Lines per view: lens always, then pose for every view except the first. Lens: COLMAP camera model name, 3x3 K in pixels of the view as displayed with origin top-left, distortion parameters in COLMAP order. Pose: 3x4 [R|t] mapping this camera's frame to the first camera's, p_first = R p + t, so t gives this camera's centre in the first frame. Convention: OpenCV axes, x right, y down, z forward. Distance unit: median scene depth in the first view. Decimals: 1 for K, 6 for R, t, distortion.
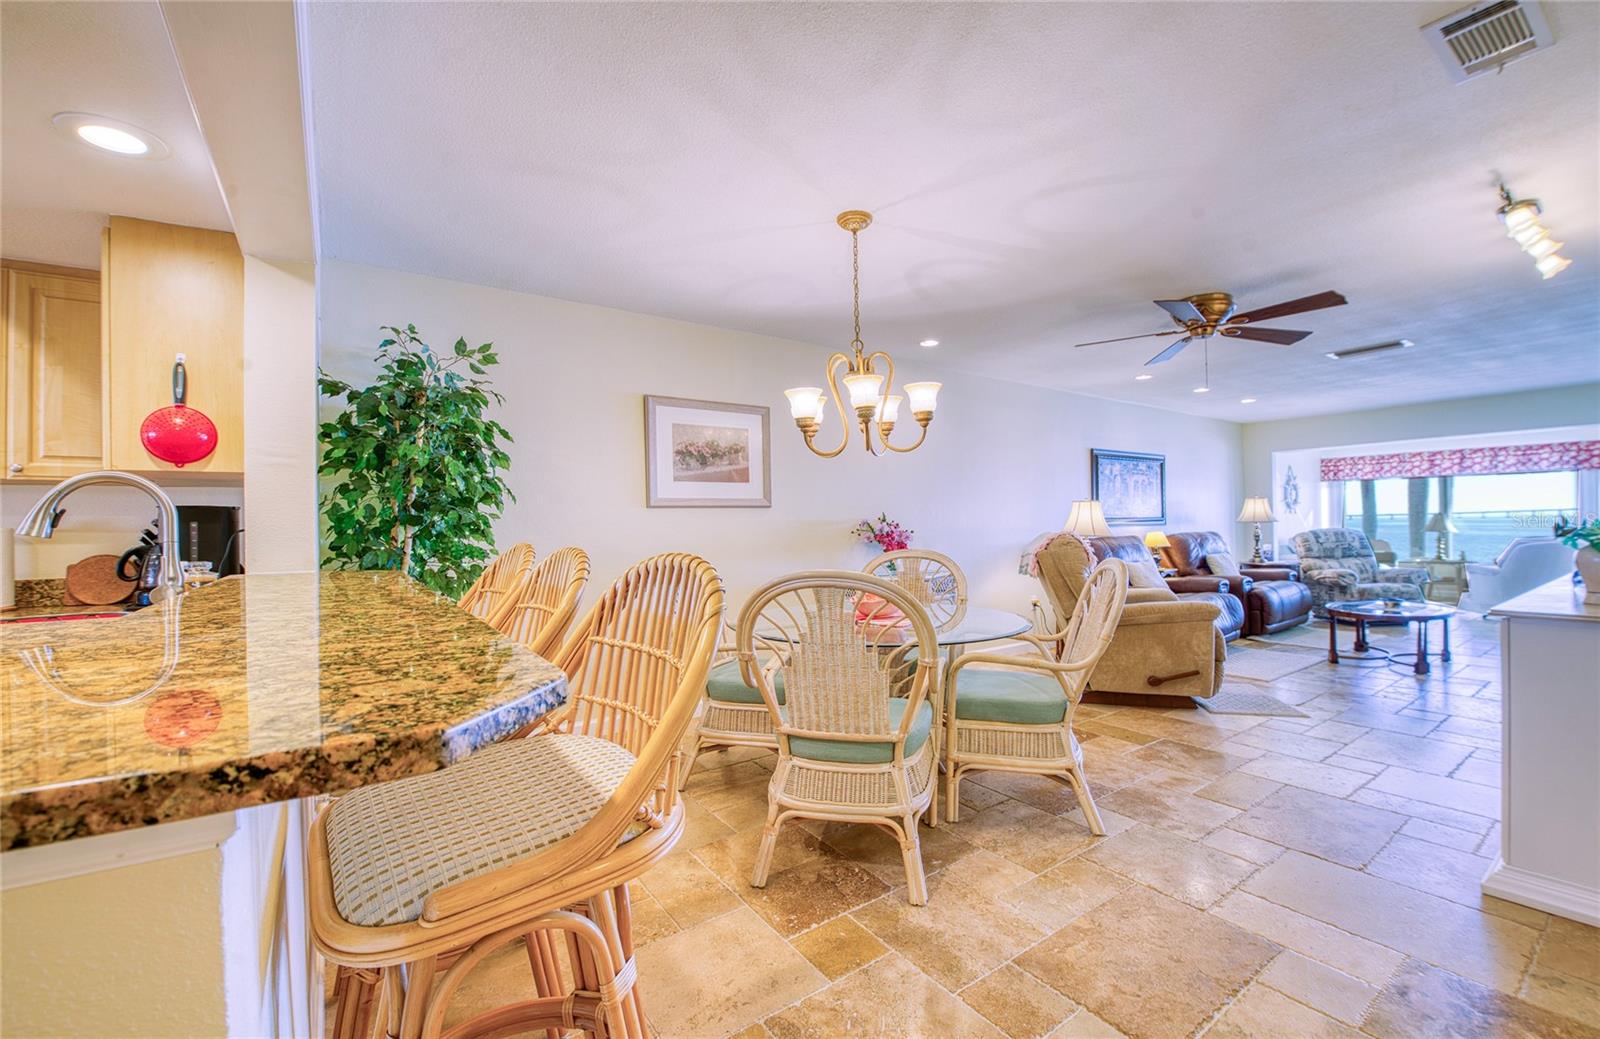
lens RADIAL K [[646.8, 0, 821.8], [0, 646.8, 516.1], [0, 0, 1]] dist [-0.020558, -0.000264]
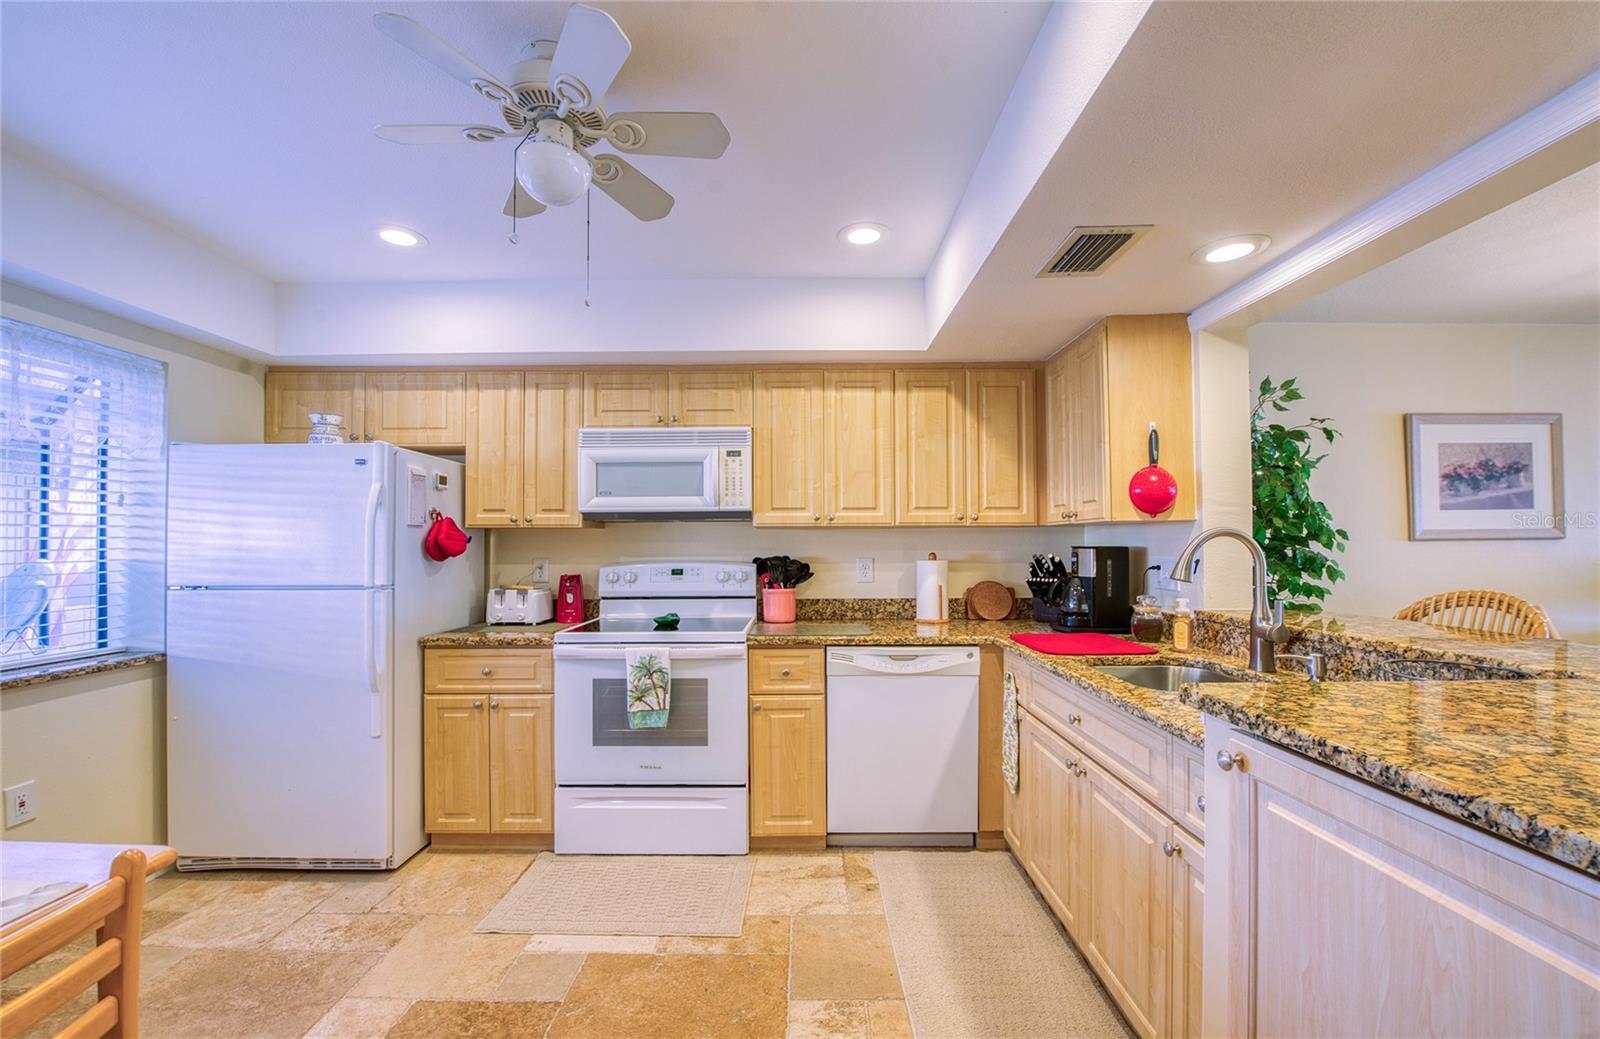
lens RADIAL K [[647.7, 0, 797.2], [0, 647.7, 531.1], [0, 0, 1]] dist [-0.014205, -0.004485]
pose [[0.813721, -0.000768, -0.581254, -0.359649], [0.000973, 1.000000, 0.000040, -0.021748], [0.581254, -0.000598, 0.813722, -0.160678]]
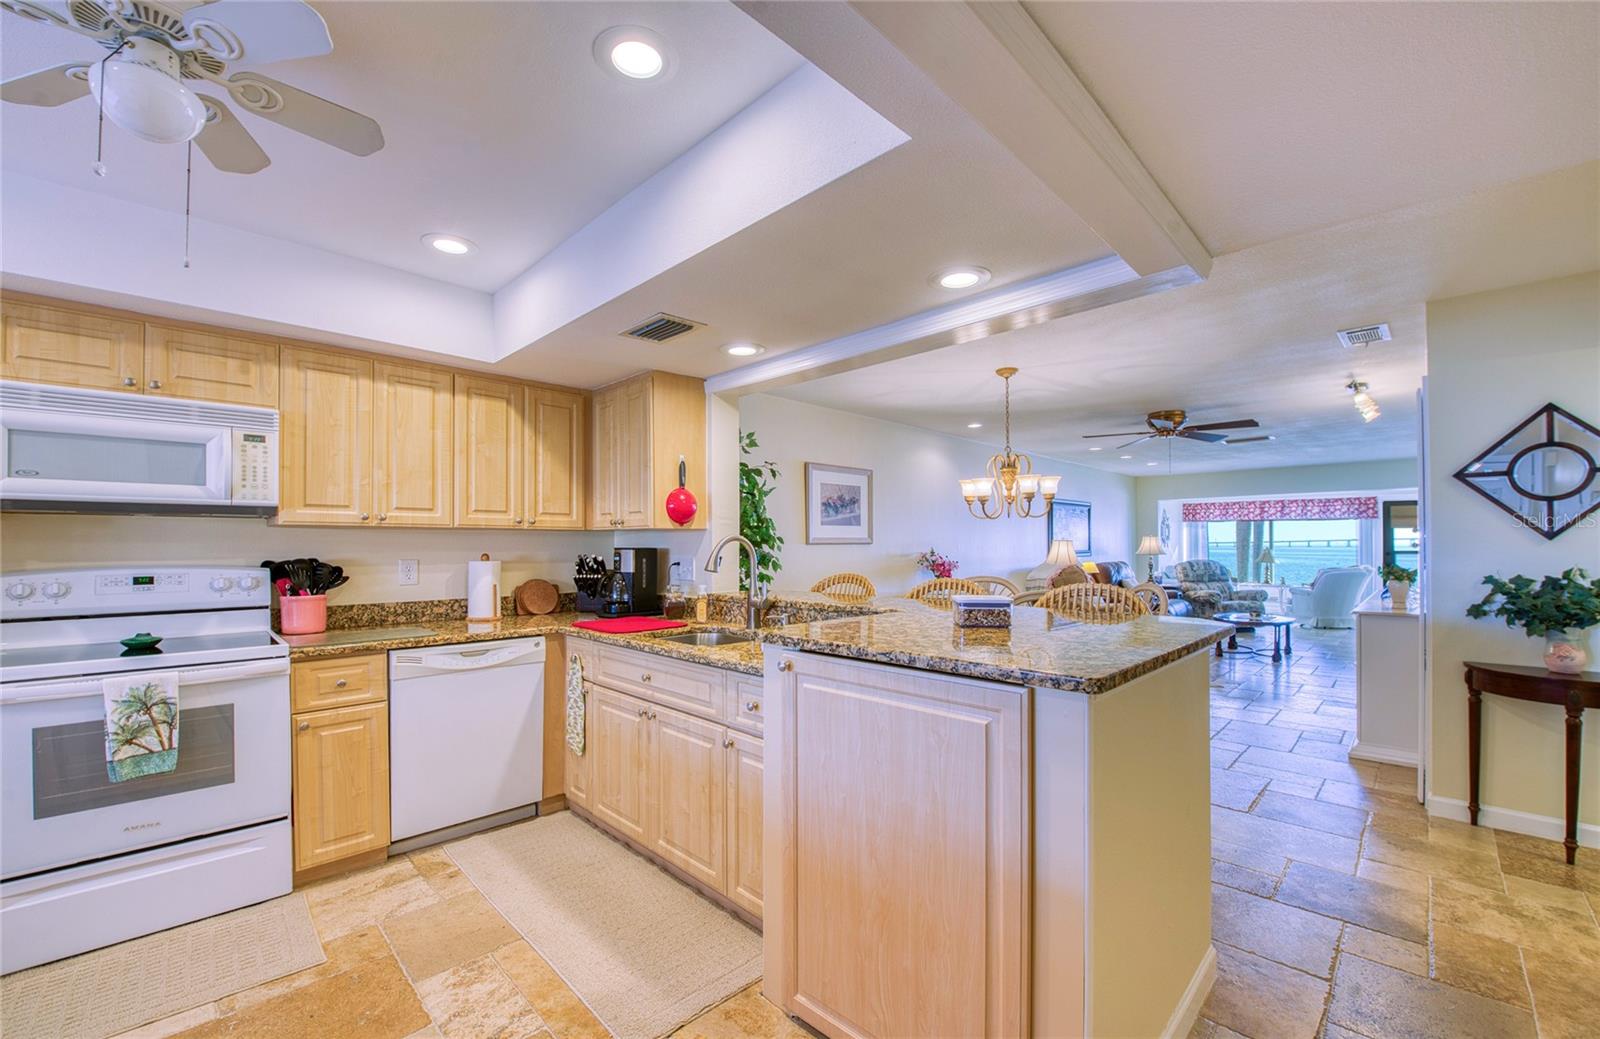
lens RADIAL K [[647.7, 0, 797.2], [0, 647.7, 531.1], [0, 0, 1]] dist [-0.014205, -0.004485]
pose [[0.984827, 0.017505, 0.172652, -0.424356], [-0.016199, 0.999829, -0.008970, -0.023001], [-0.172779, 0.006037, 0.984942, -0.282755]]
